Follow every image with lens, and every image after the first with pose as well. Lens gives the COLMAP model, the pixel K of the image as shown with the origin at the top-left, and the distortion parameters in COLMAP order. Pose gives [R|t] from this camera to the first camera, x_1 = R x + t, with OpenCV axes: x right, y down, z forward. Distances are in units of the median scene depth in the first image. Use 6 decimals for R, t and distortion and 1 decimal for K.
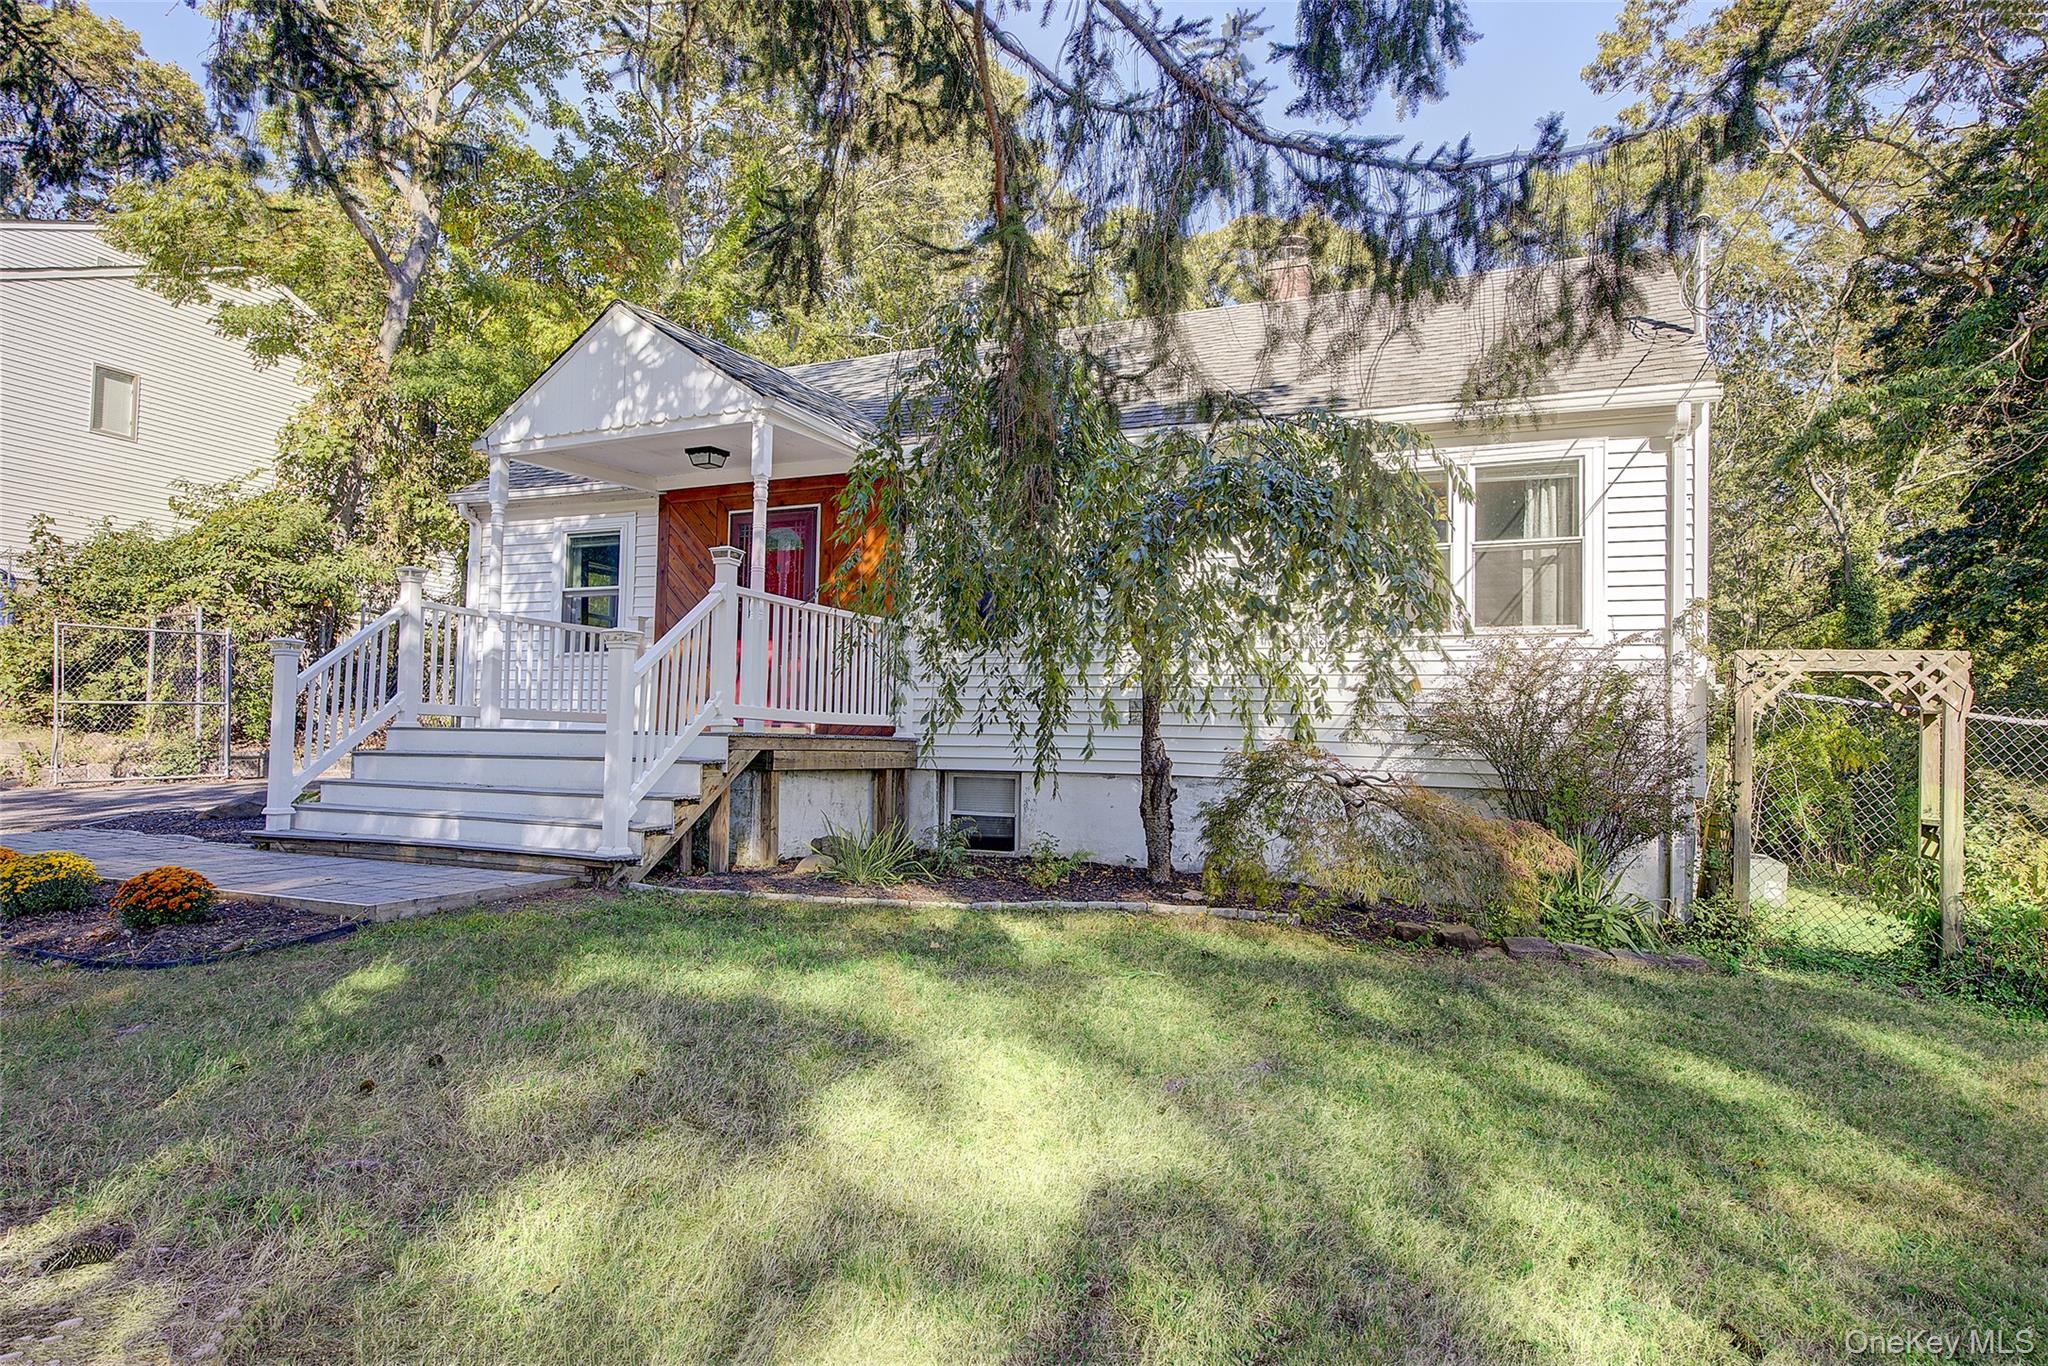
lens RADIAL K [[1166.6, 0, 1018.3], [0, 1166.6, 687.7], [0, 0, 1]] dist [0.003488, 0.000166]
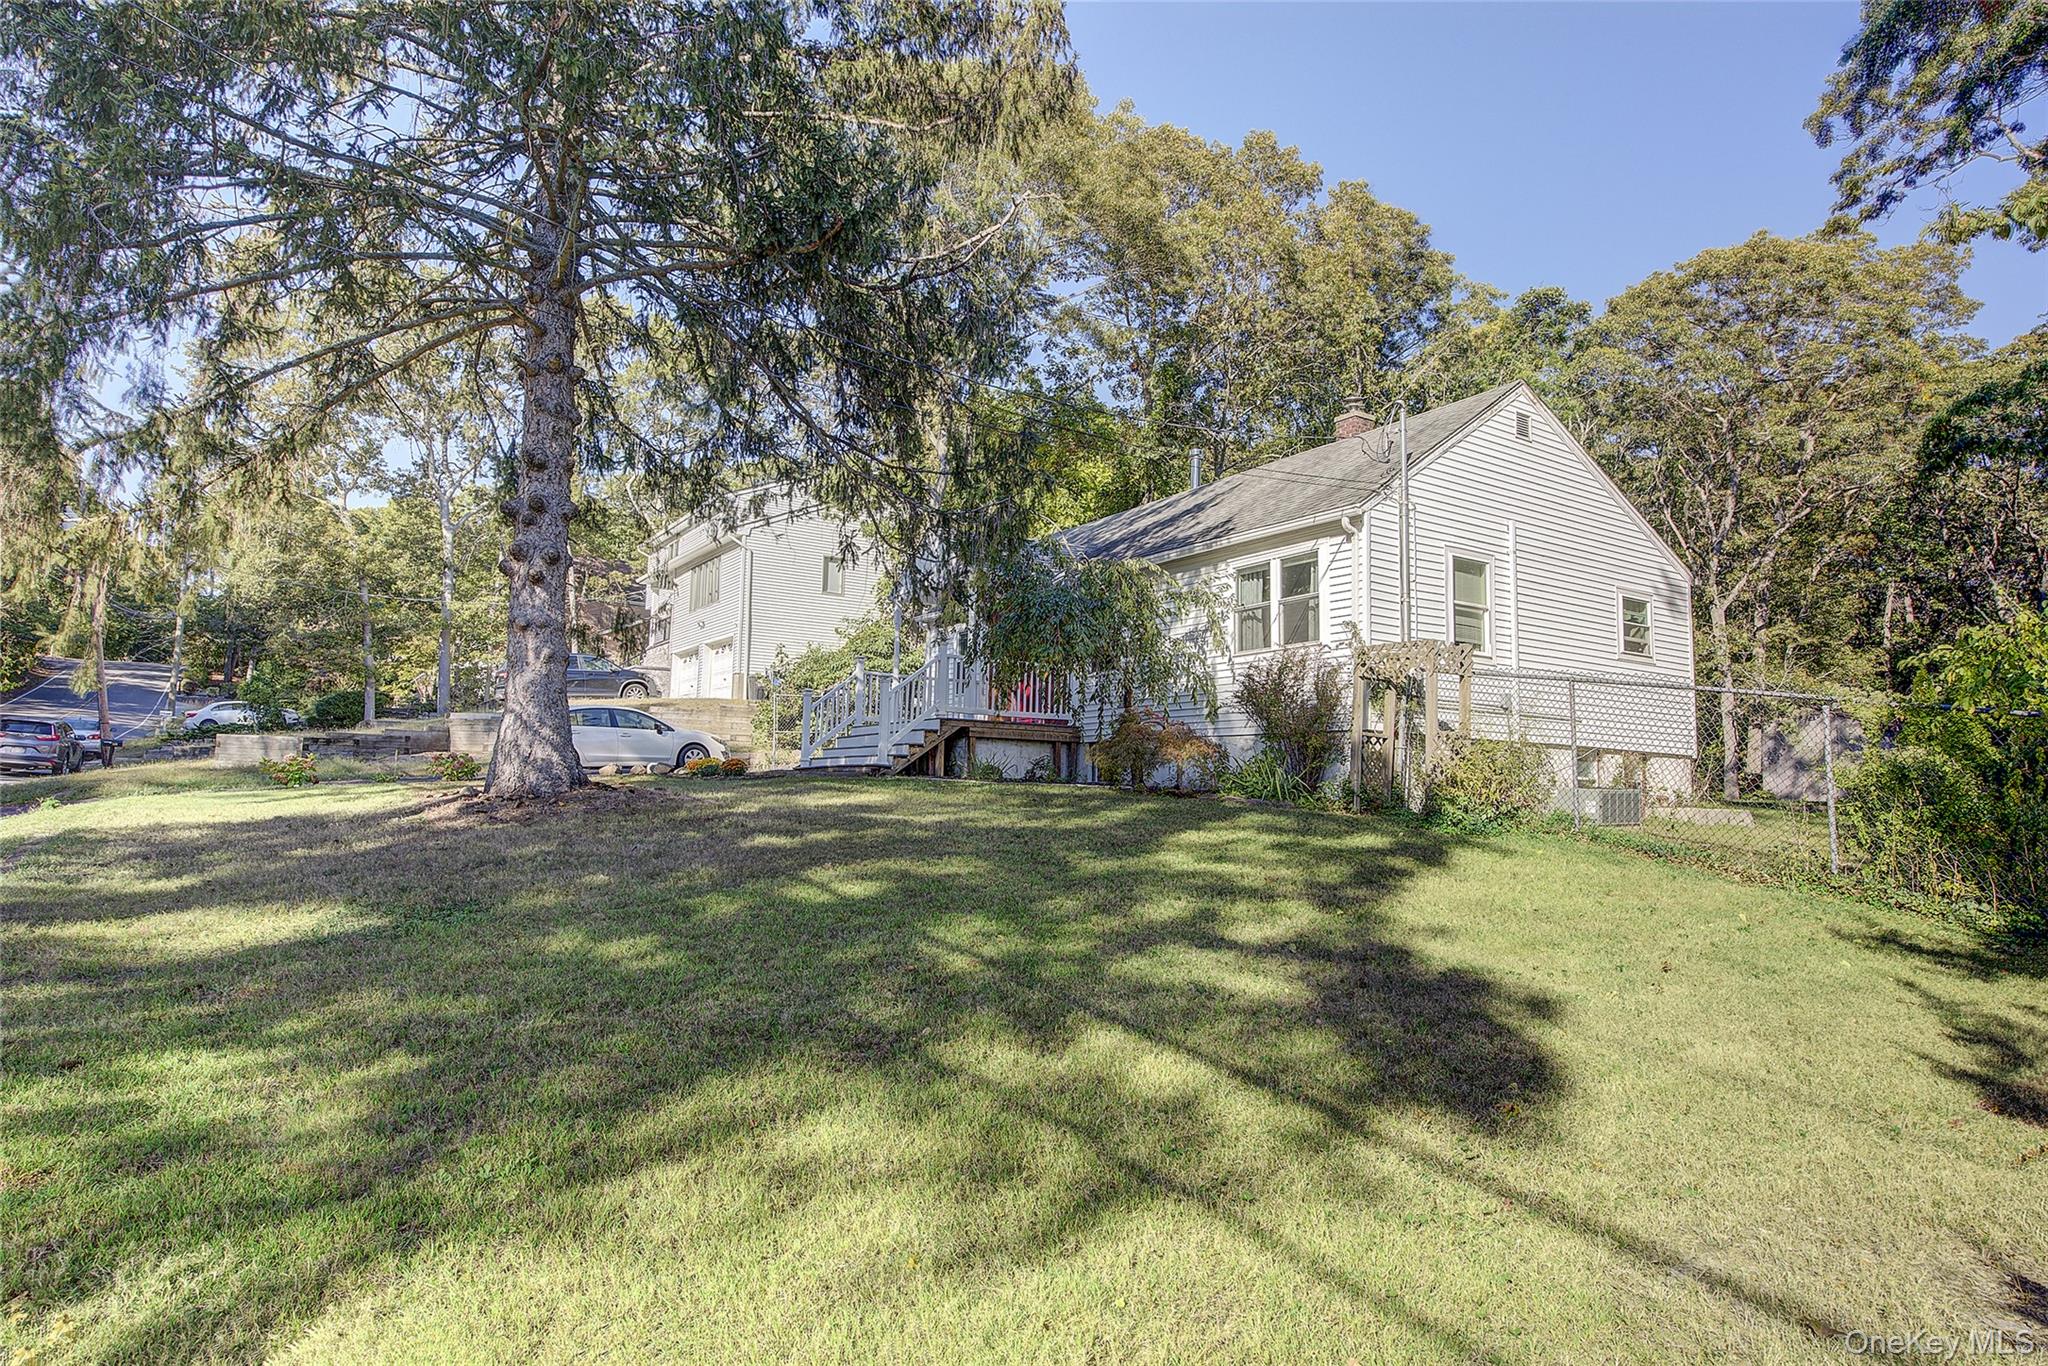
lens RADIAL K [[1166.6, 0, 1025.6], [0, 1166.6, 682.5], [0, 0, 1]] dist [0.003488, 0.000166]
pose [[0.828425, -0.067073, -0.556070, 1.121616], [0.038321, 0.997265, -0.063200, 0.113312], [0.558788, 0.031048, 0.828729, -0.792645]]
